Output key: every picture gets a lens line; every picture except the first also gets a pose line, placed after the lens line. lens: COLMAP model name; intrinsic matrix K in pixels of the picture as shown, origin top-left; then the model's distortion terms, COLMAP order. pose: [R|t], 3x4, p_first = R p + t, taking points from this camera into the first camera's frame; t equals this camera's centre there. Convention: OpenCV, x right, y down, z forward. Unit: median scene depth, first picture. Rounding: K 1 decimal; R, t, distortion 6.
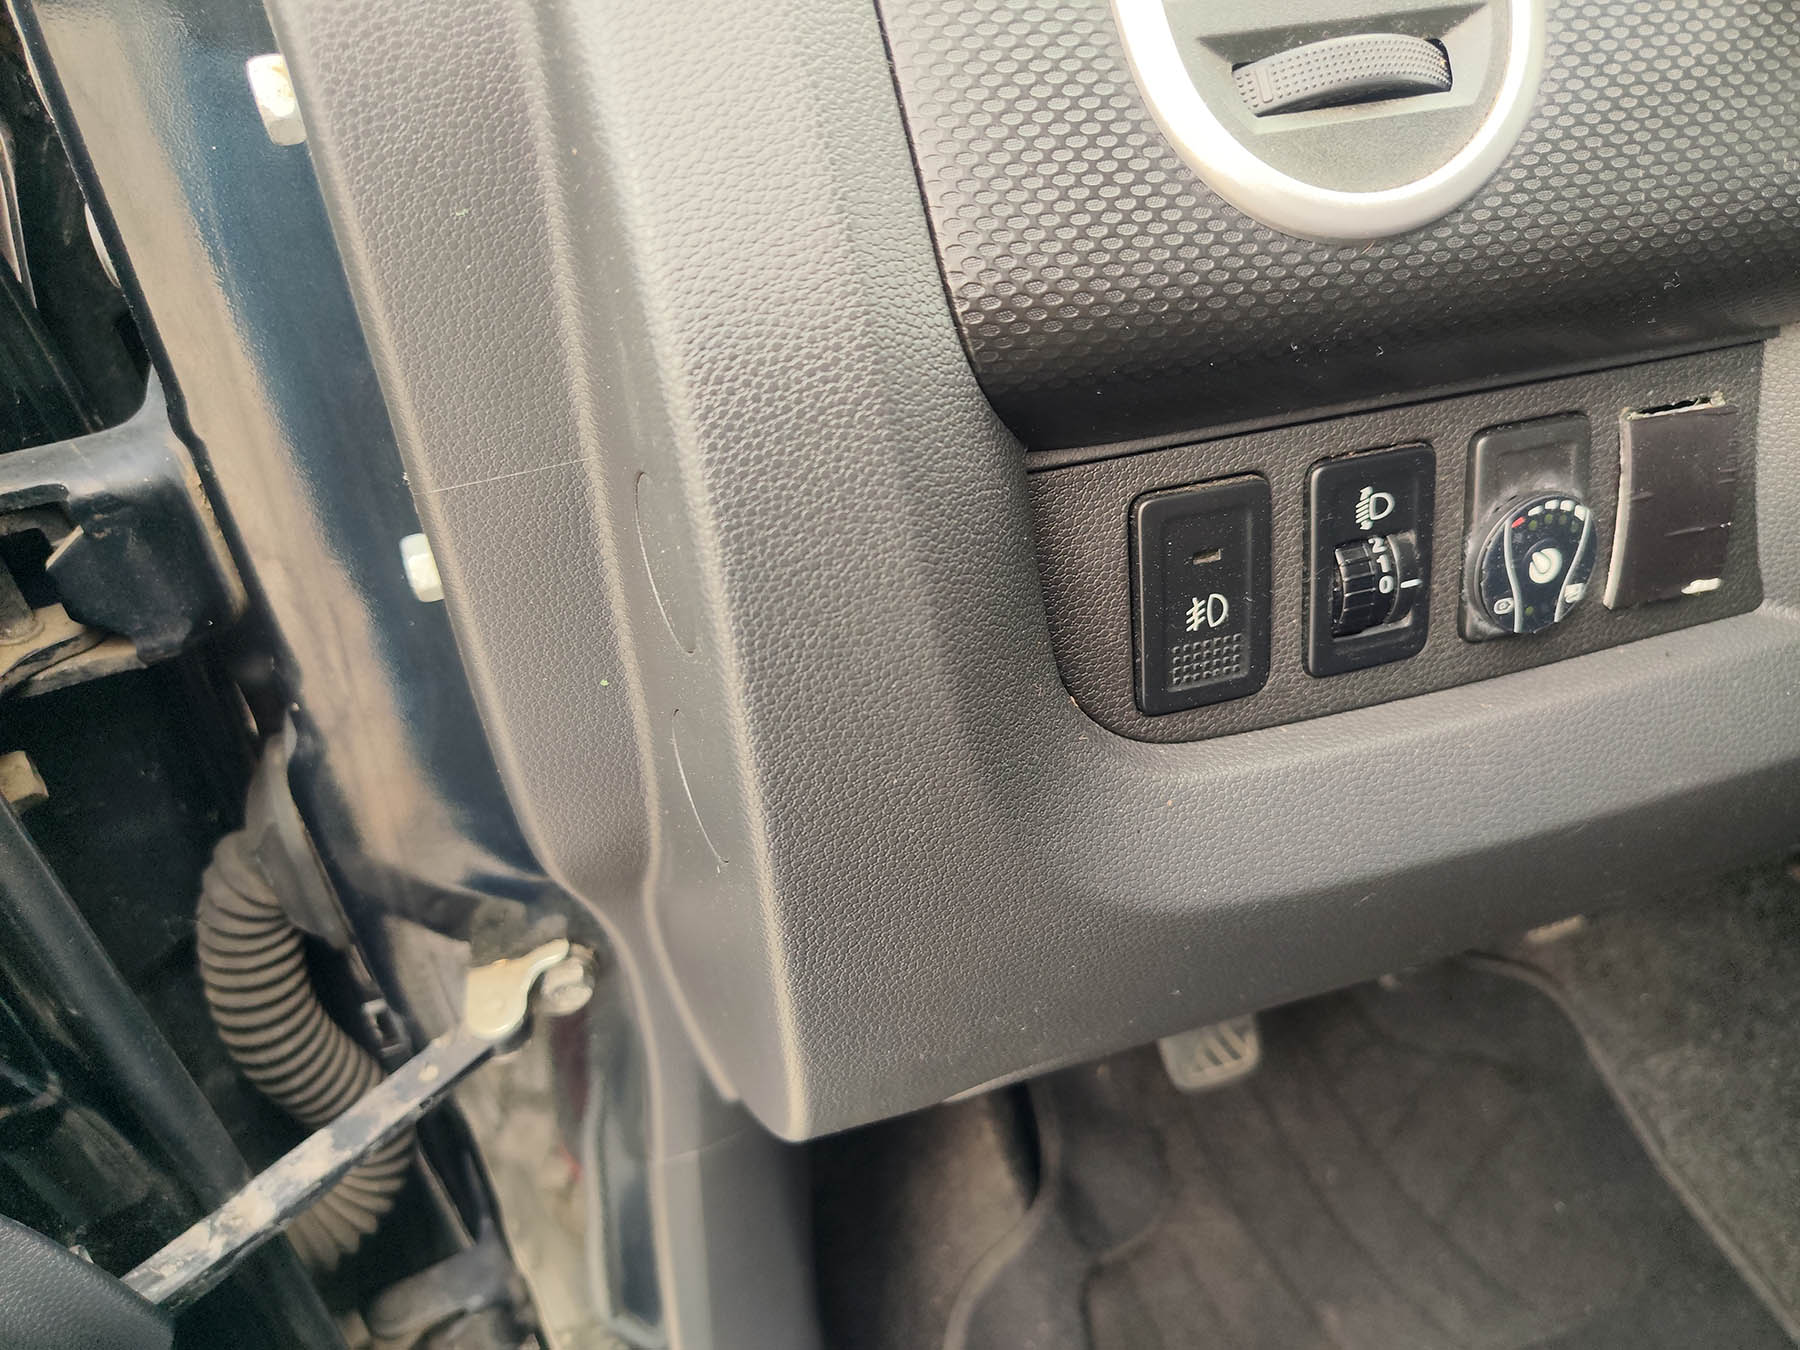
lens RADIAL K [[1317.9, 0, 861.4], [0, 1317.9, 673.7], [0, 0, 1]] dist [-0.059093, 0.000329]
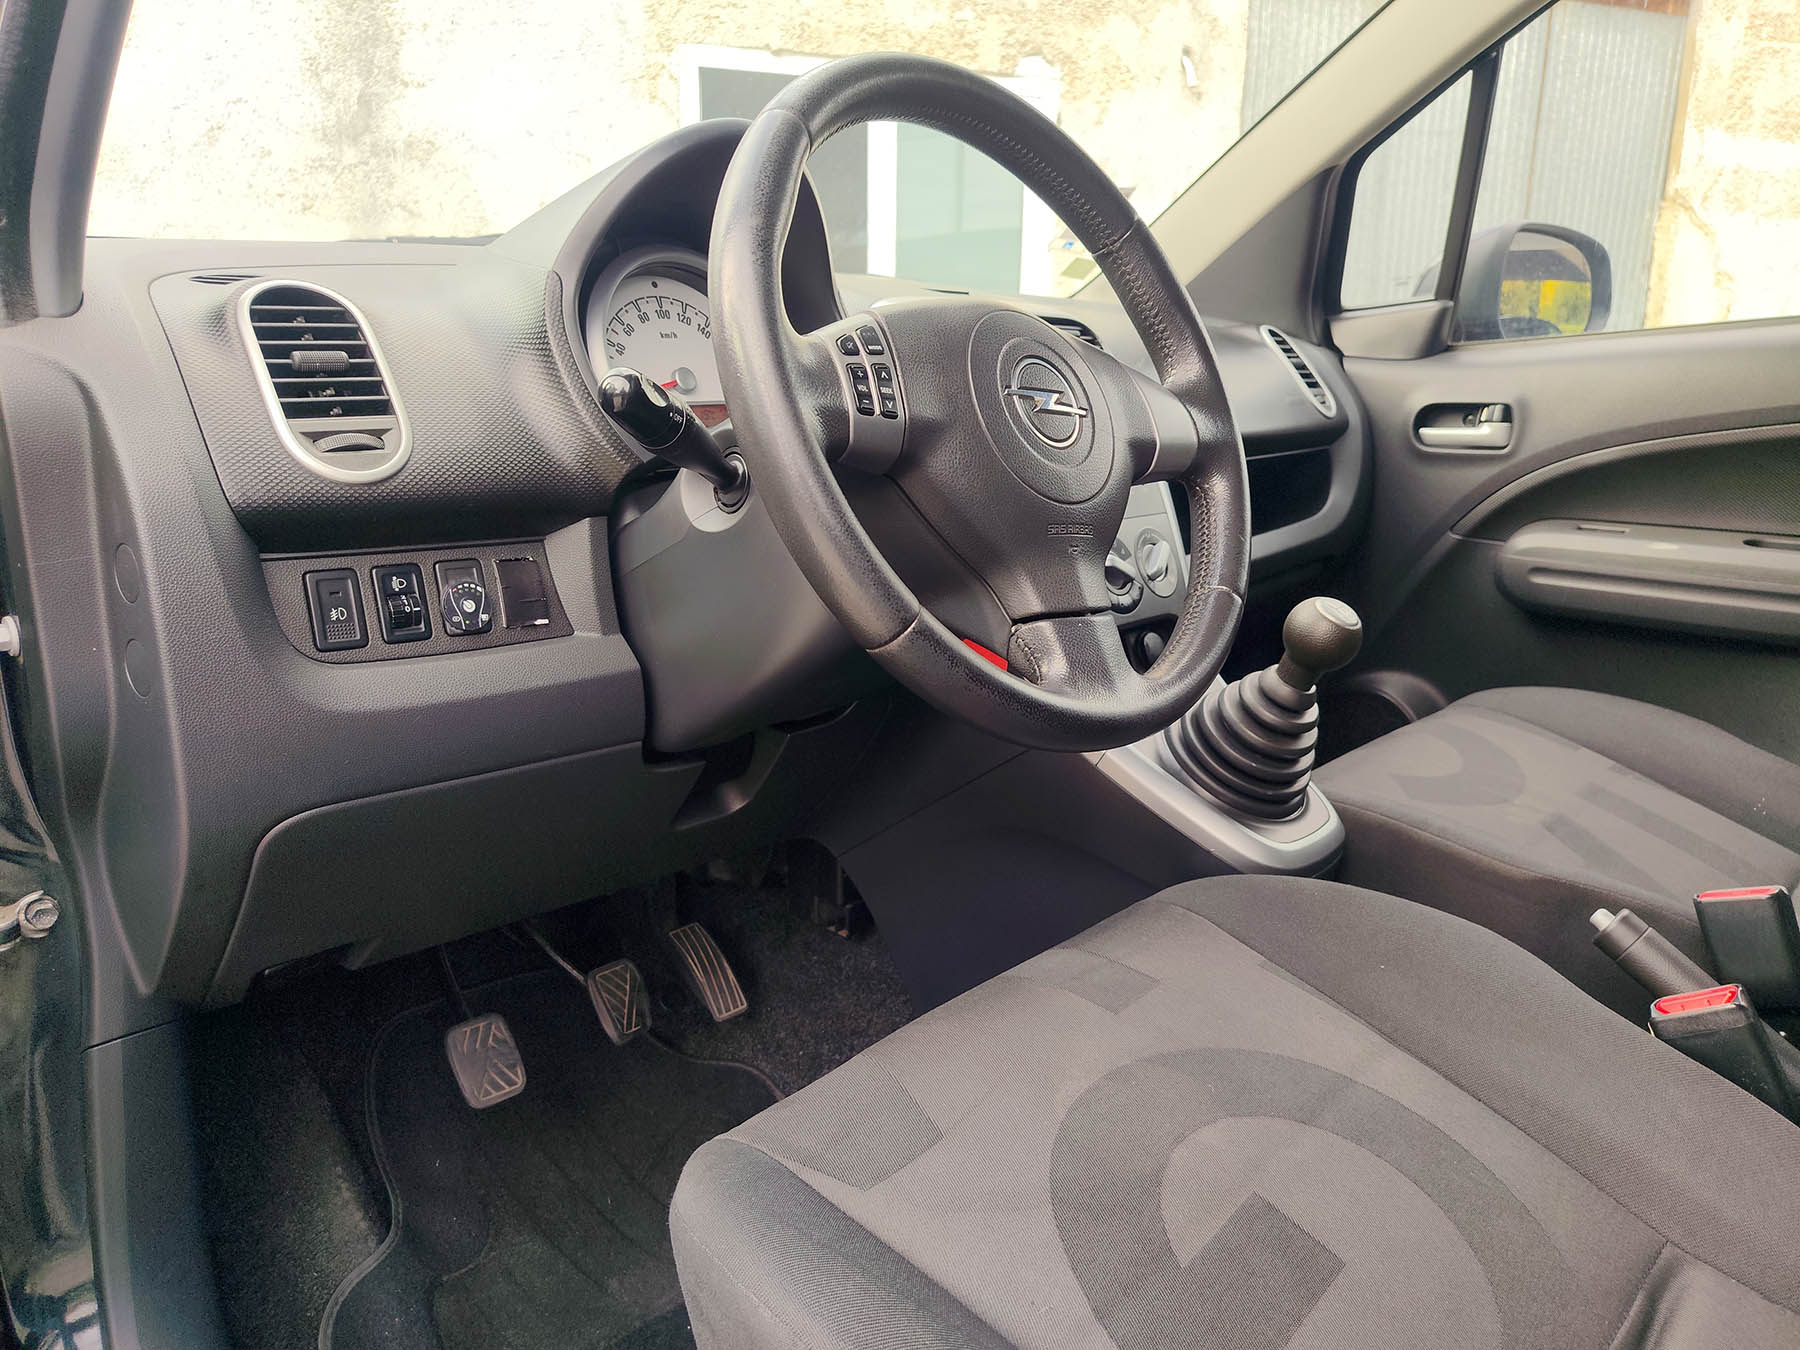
lens RADIAL K [[1266.7, 0, 898.0], [0, 1266.7, 667.4], [0, 0, 1]] dist [0.027591, -0.021473]
pose [[0.890405, -0.042296, 0.453199, 0.077416], [0.224669, 0.906769, -0.356783, 1.298898], [-0.395857, 0.419501, 0.816894, -1.700802]]
